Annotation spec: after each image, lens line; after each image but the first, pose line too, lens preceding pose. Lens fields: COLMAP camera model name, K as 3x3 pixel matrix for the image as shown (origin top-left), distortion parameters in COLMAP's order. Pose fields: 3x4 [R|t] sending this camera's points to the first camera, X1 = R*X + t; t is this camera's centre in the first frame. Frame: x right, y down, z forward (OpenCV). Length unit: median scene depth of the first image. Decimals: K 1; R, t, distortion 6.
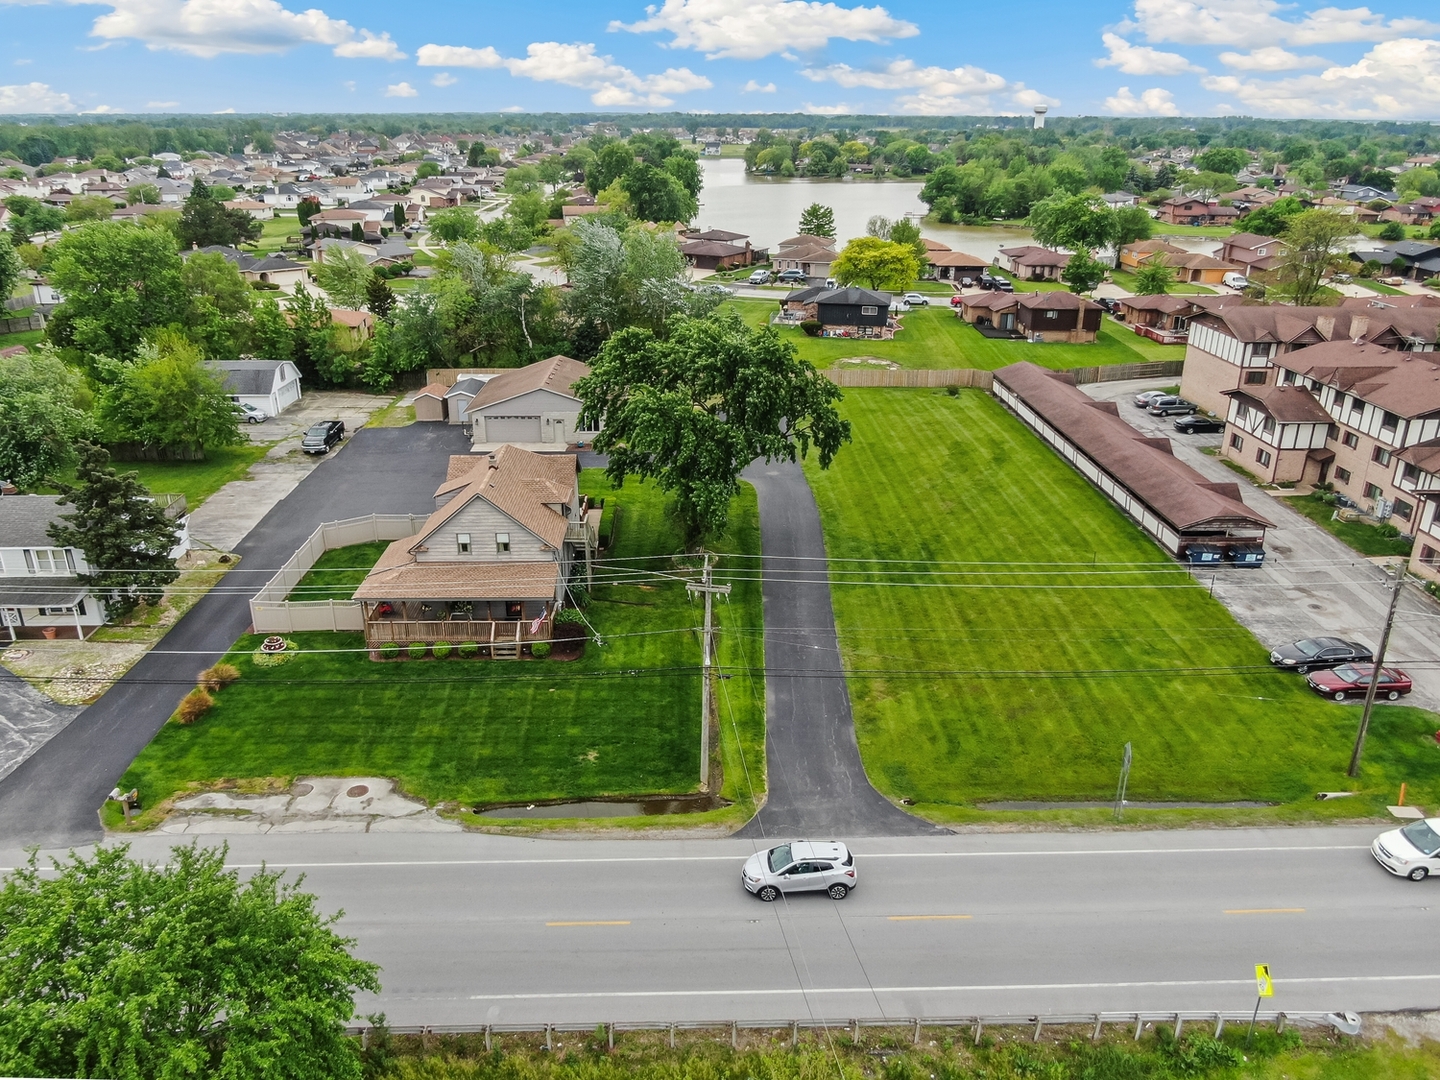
lens RADIAL K [[1065.4, 0, 723.2], [0, 1065.4, 545.4], [0, 0, 1]] dist [-0.017798, 0.000587]
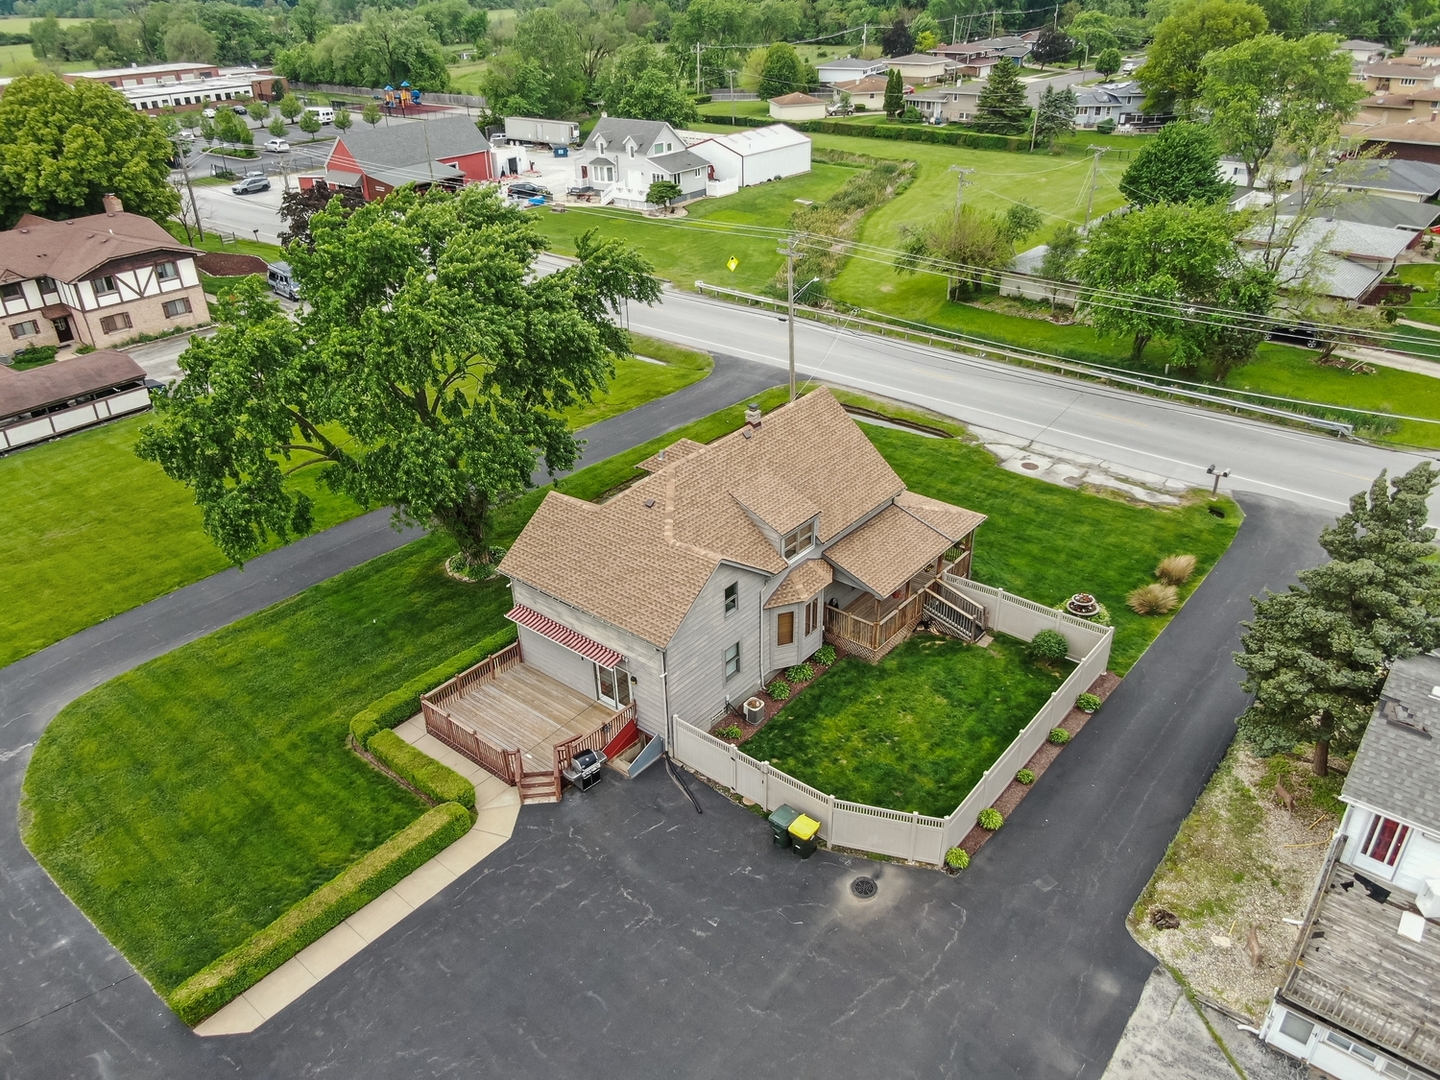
lens RADIAL K [[1046.6, 0, 721.2], [0, 1046.6, 539.7], [0, 0, 1]] dist [-0.020712, 0.006031]
pose [[-0.754295, -0.310947, 0.578231, -0.433944], [0.262215, 0.664755, 0.699532, -0.351533], [-0.601899, 0.679274, -0.419886, 0.966047]]
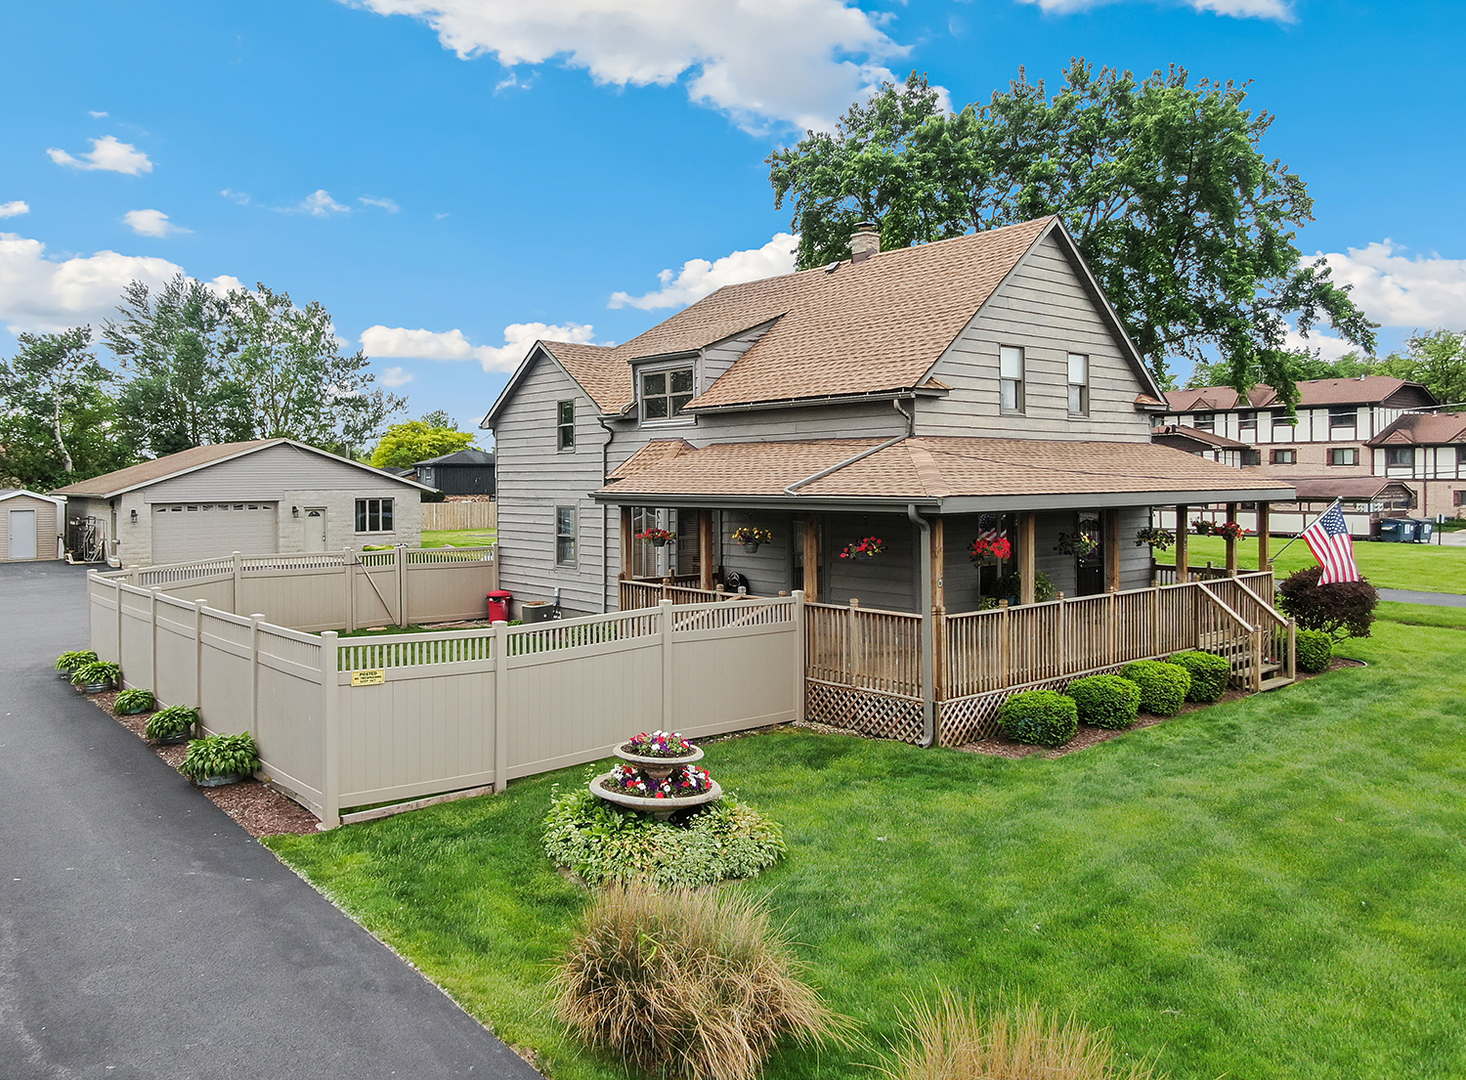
lens RADIAL K [[1097.2, 0, 737.0], [0, 1097.2, 484.3], [0, 0, 1]] dist [-0.013723, -0.005099]
pose [[0.774703, -0.013523, 0.632181, -0.357434], [0.245271, 0.927923, -0.280716, 0.069497], [-0.582819, 0.372527, 0.722181, 0.564834]]
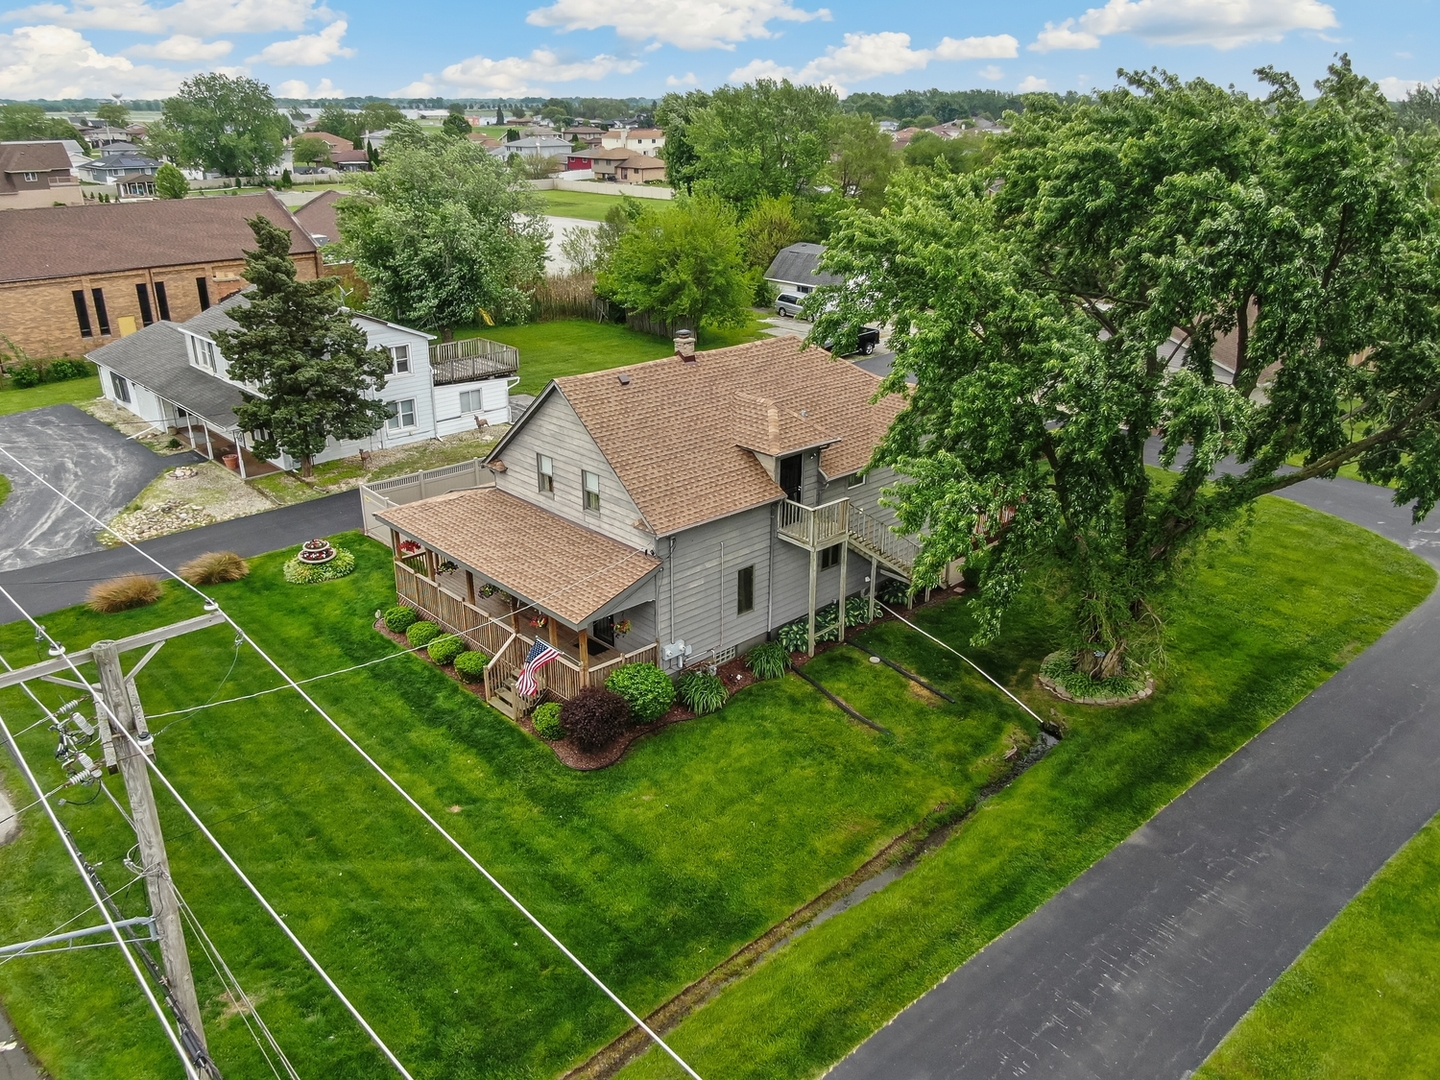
lens RADIAL K [[1086.4, 0, 717.4], [0, 1086.4, 543.5], [0, 0, 1]] dist [-0.021076, 0.000625]
pose [[0.669153, 0.280302, -0.688234, 0.130904], [-0.281632, 0.952704, 0.114190, -0.037561], [0.687691, 0.117418, 0.716446, 0.467768]]
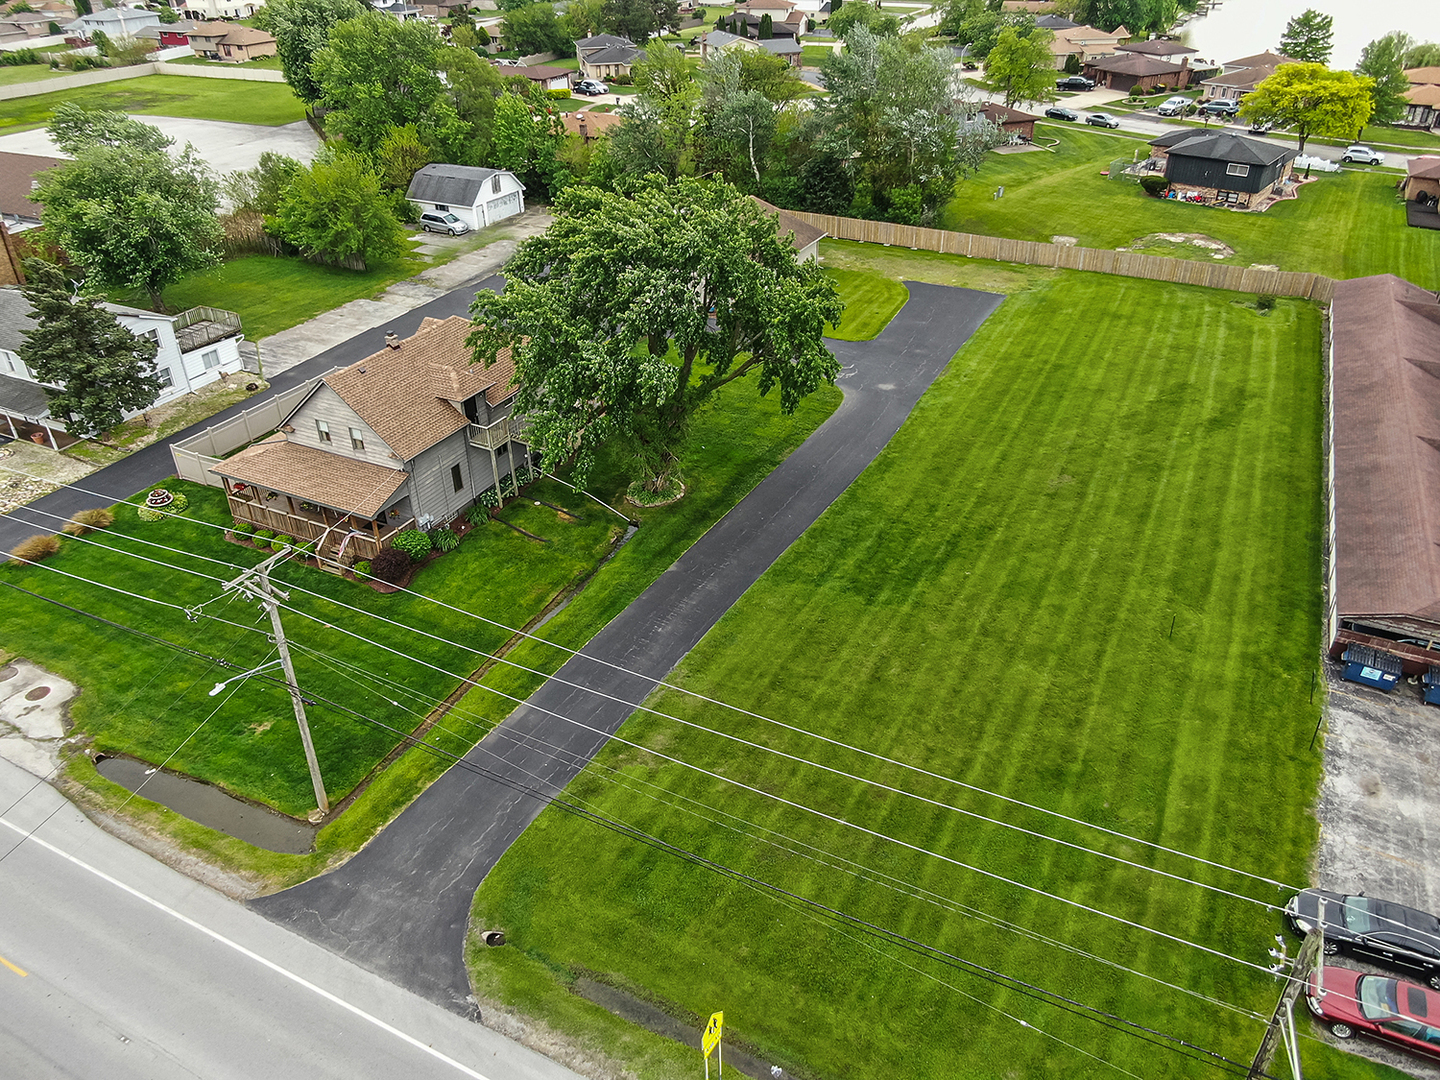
lens RADIAL K [[1046.6, 0, 721.2], [0, 1046.6, 539.7], [0, 0, 1]] dist [-0.020712, 0.006031]
pose [[0.880258, 0.239161, -0.409813, 0.288265], [-0.163717, 0.963730, 0.210763, -0.103907], [0.445356, -0.118432, 0.887486, 0.256293]]
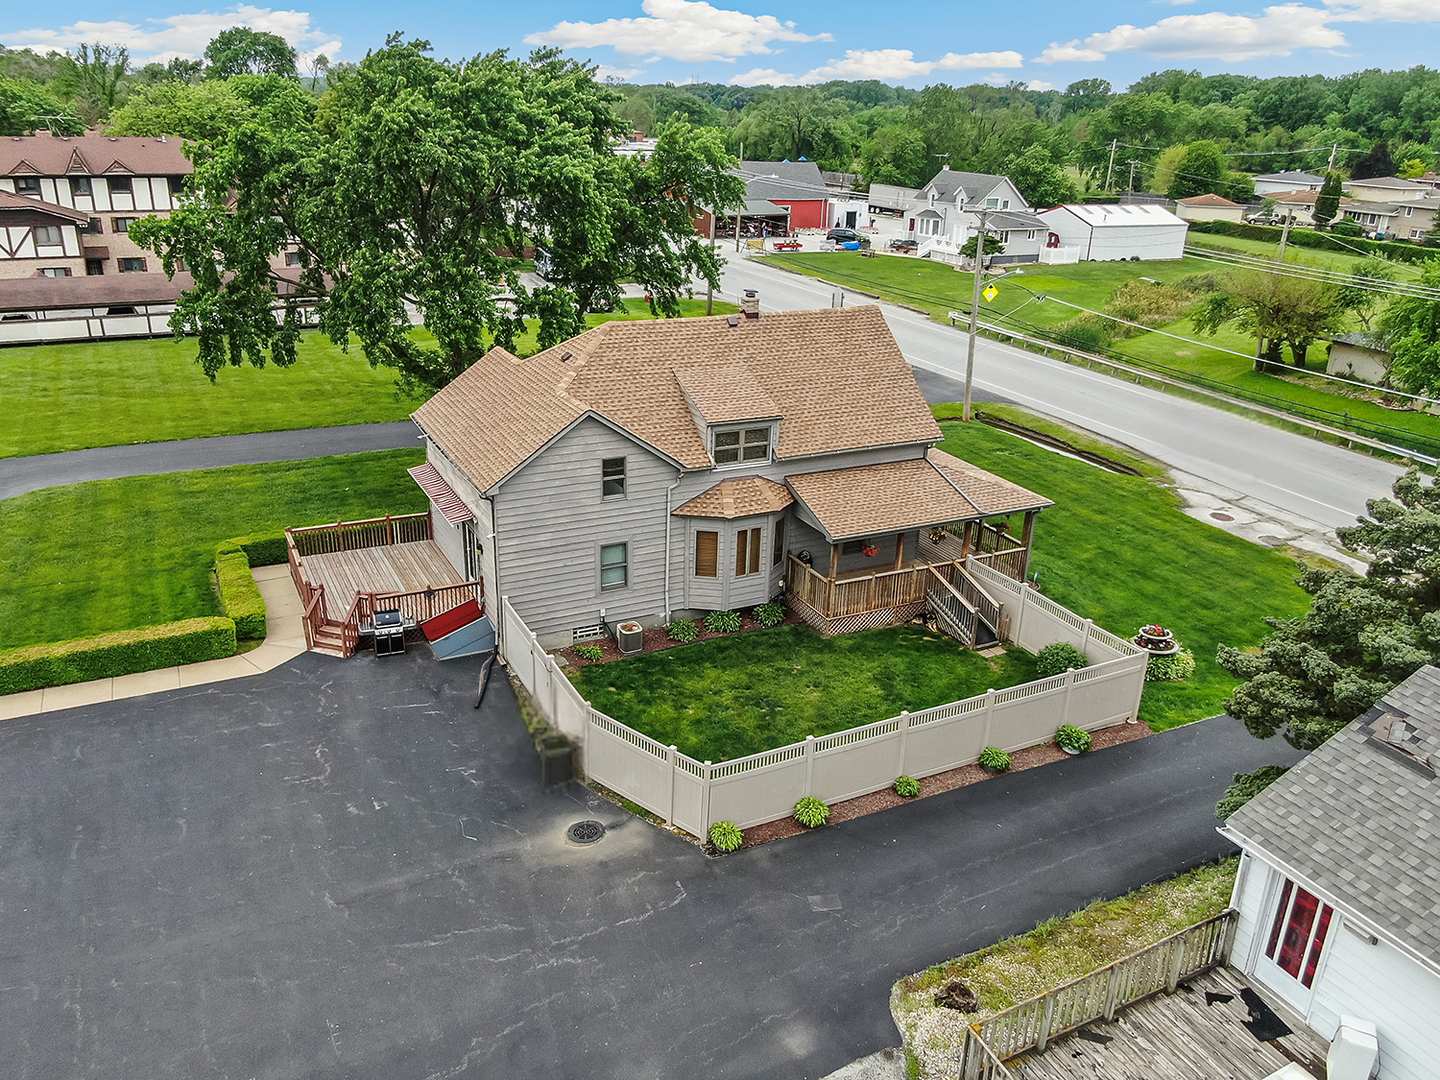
lens RADIAL K [[1125.3, 0, 720.0], [0, 1125.3, 540.0], [0, 0, 1]] dist [-0.022119, 0.007824]
pose [[-0.430209, -0.350152, 0.832054, -0.522421], [0.305259, 0.810986, 0.499118, -0.194779], [-0.849551, 0.468717, -0.242006, 0.871637]]
